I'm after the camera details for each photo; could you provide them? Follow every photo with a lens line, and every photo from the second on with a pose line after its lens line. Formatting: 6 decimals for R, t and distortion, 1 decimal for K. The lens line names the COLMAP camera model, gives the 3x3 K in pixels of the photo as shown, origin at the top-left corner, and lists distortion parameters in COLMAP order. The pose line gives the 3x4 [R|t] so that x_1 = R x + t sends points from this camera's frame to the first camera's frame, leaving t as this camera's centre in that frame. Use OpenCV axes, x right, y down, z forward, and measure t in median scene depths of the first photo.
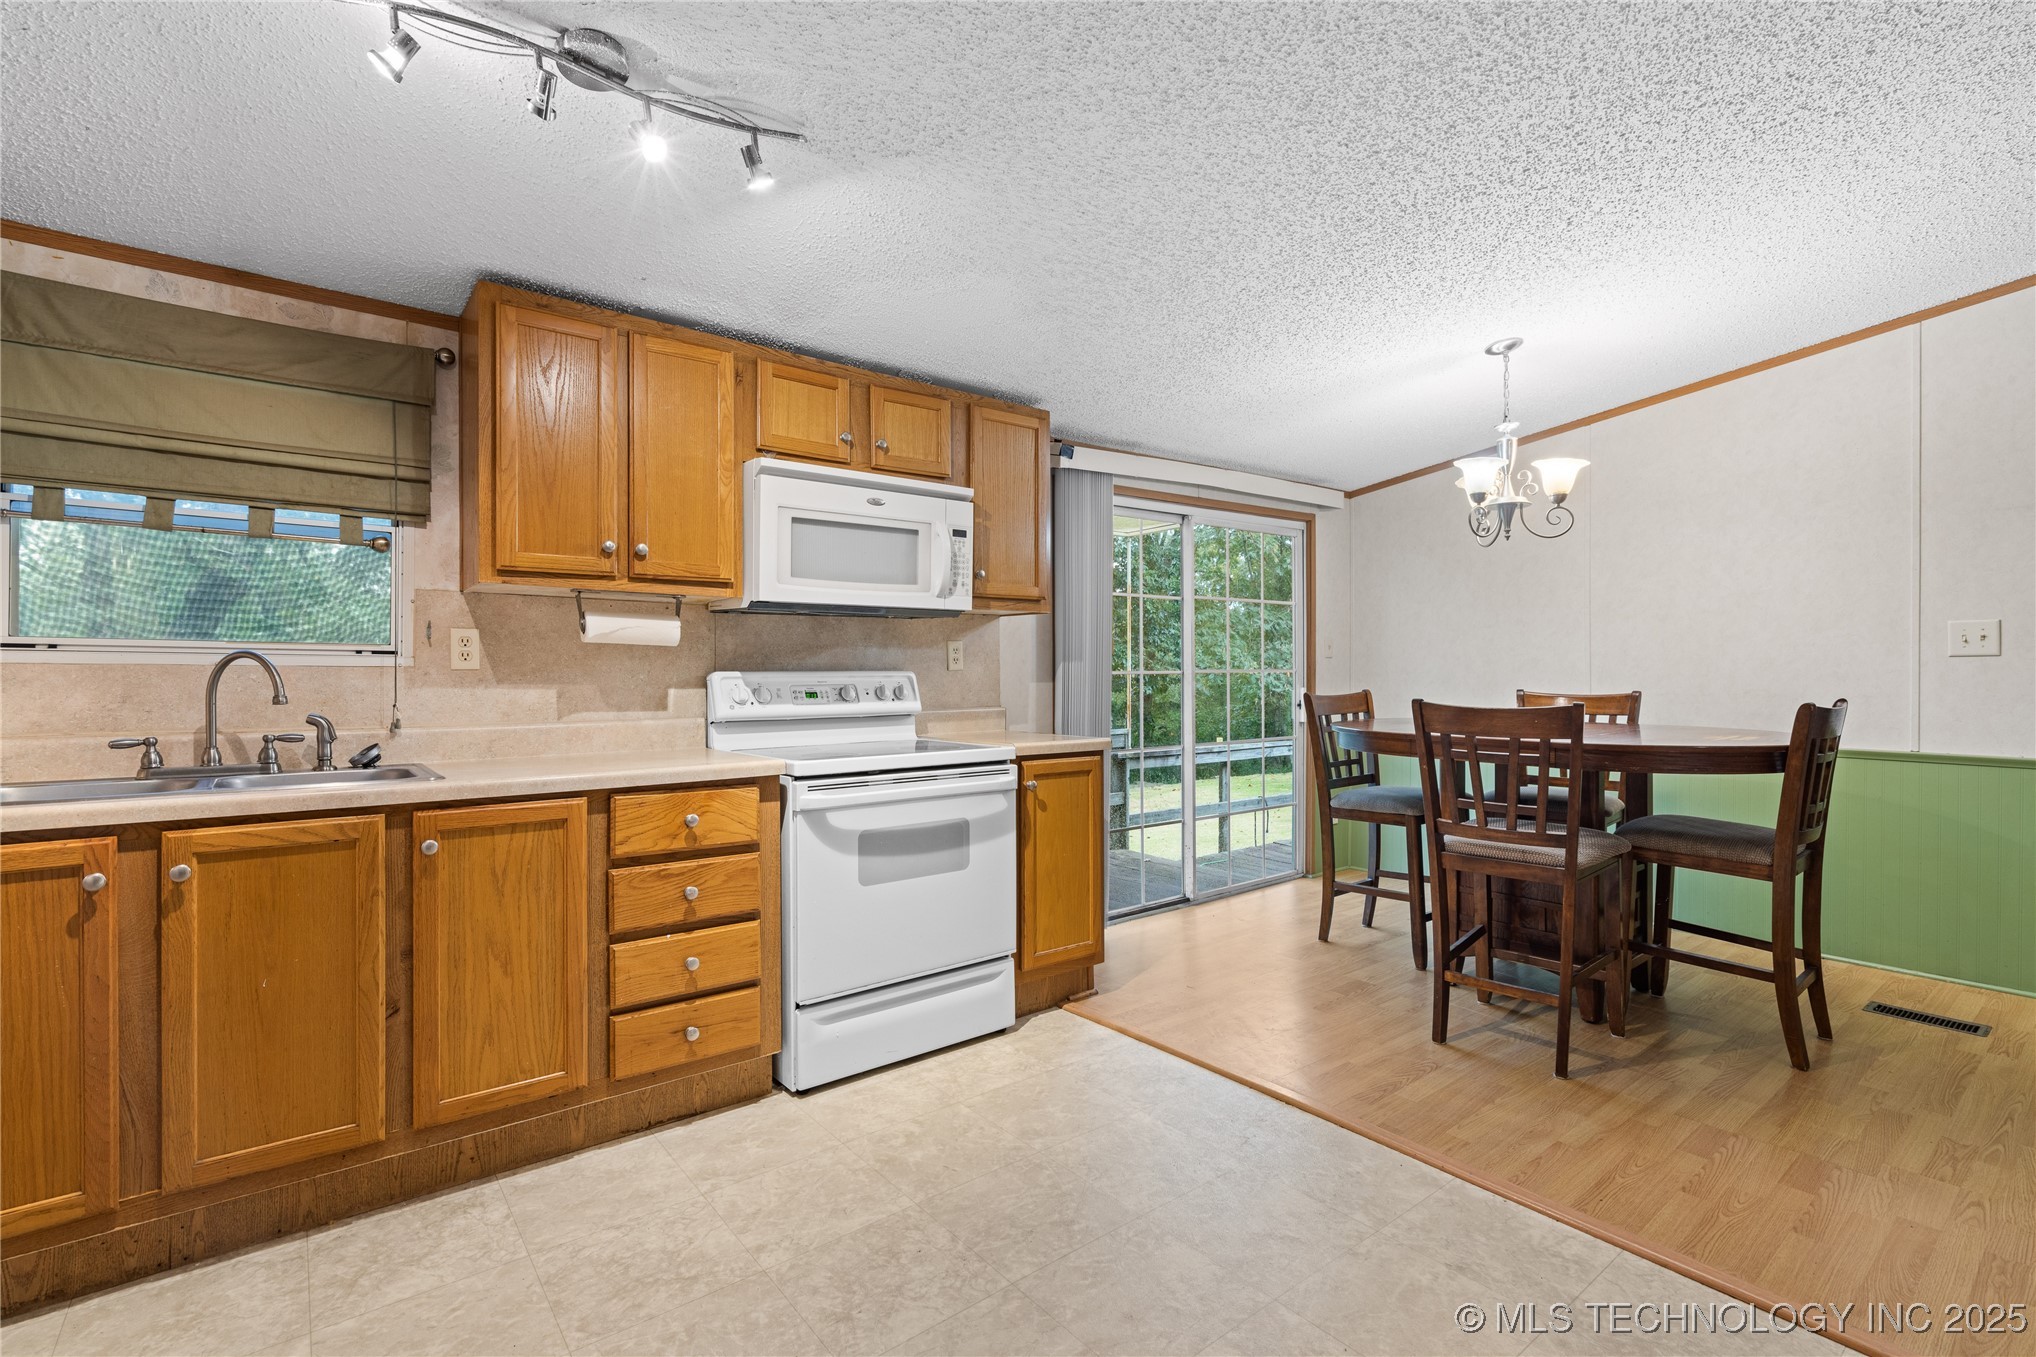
lens RADIAL K [[933.4, 0, 1020.8], [0, 933.4, 670.2], [0, 0, 1]] dist [-0.000404, -0.000106]
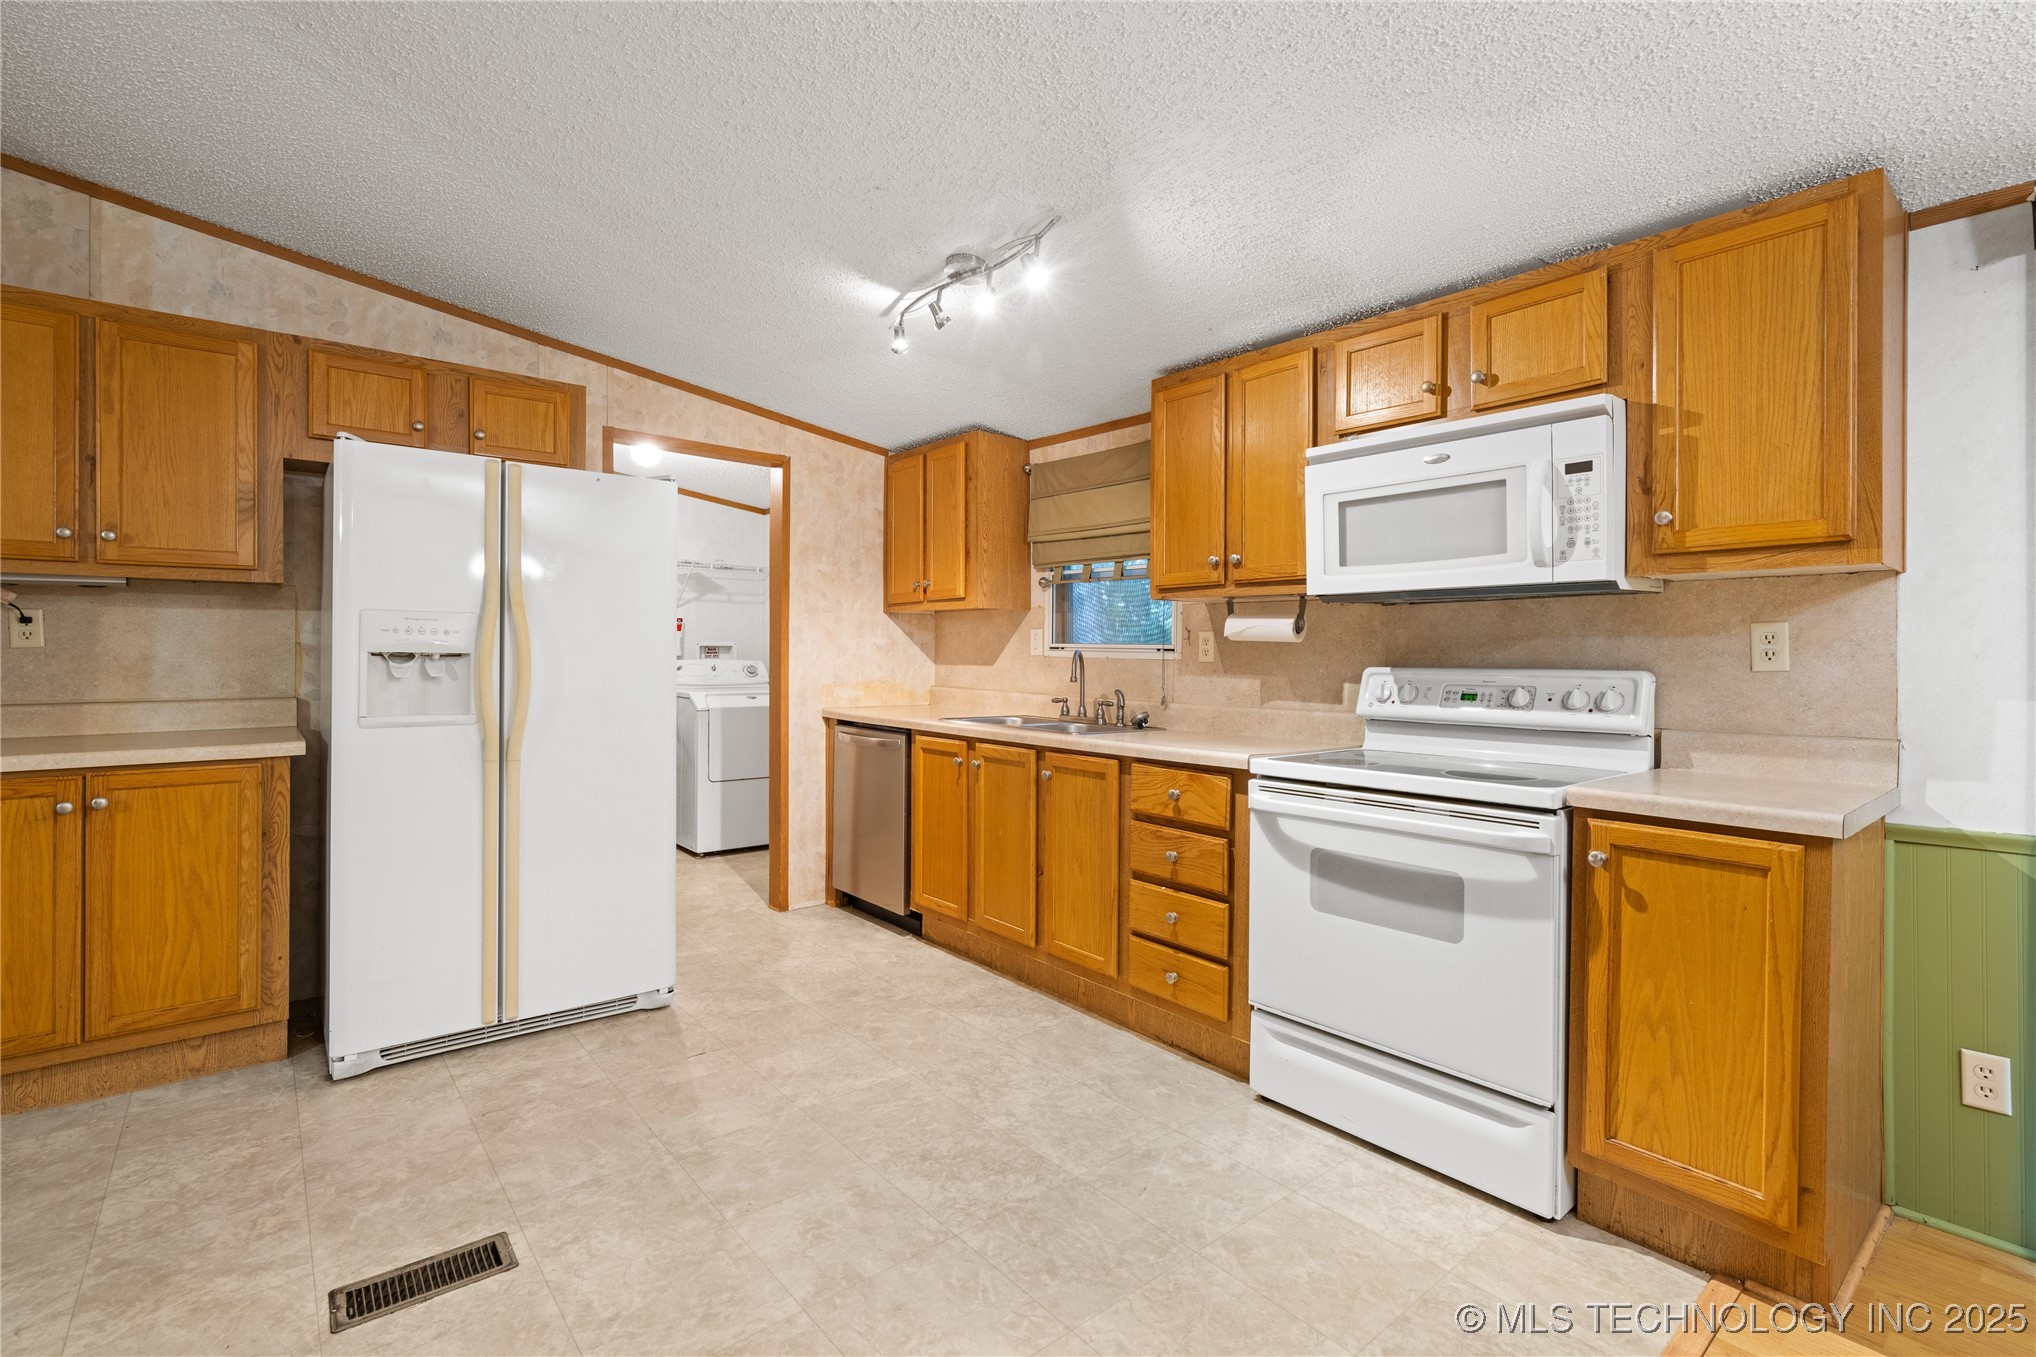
lens RADIAL K [[939.3, 0, 1029.7], [0, 939.3, 653.8], [0, 0, 1]] dist [-0.004921, 0.000302]
pose [[0.020424, 0.001047, -0.999791, 0.717366], [-0.006443, 0.999979, 0.000916, -0.012232], [0.999771, 0.006423, 0.020430, 0.704501]]
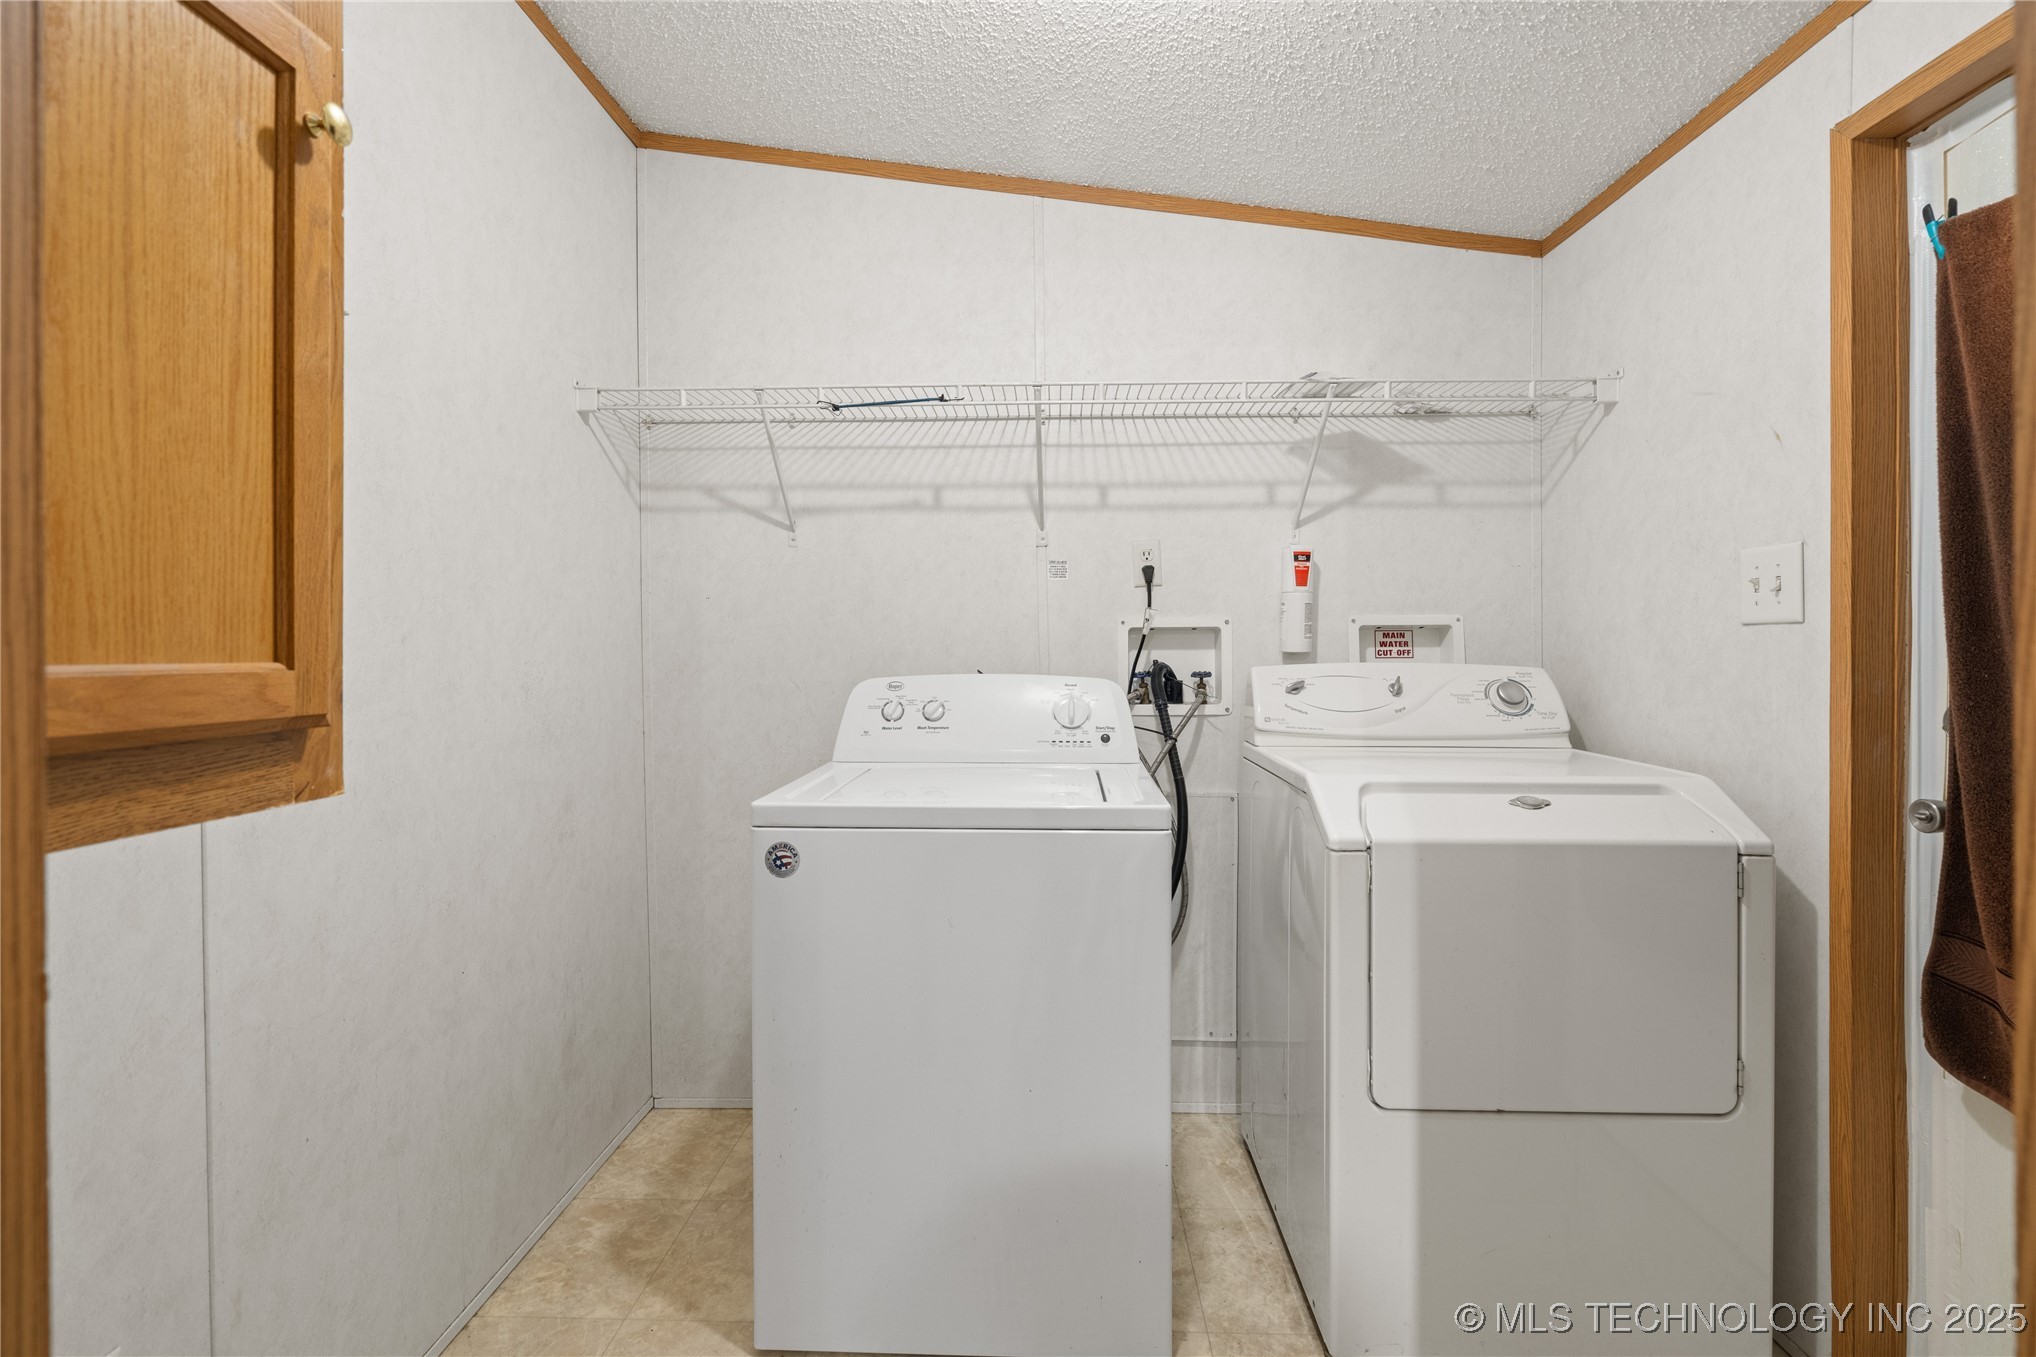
lens RADIAL K [[920.5, 0, 1016.6], [0, 920.5, 644.8], [0, 0, 1]] dist [-0.000106, 0.000018]
pose [[-0.654784, 0.000742, -0.755815, -0.750124], [-0.000206, 0.999999, 0.001161, -0.007965], [0.755816, 0.000916, -0.654784, 0.259895]]
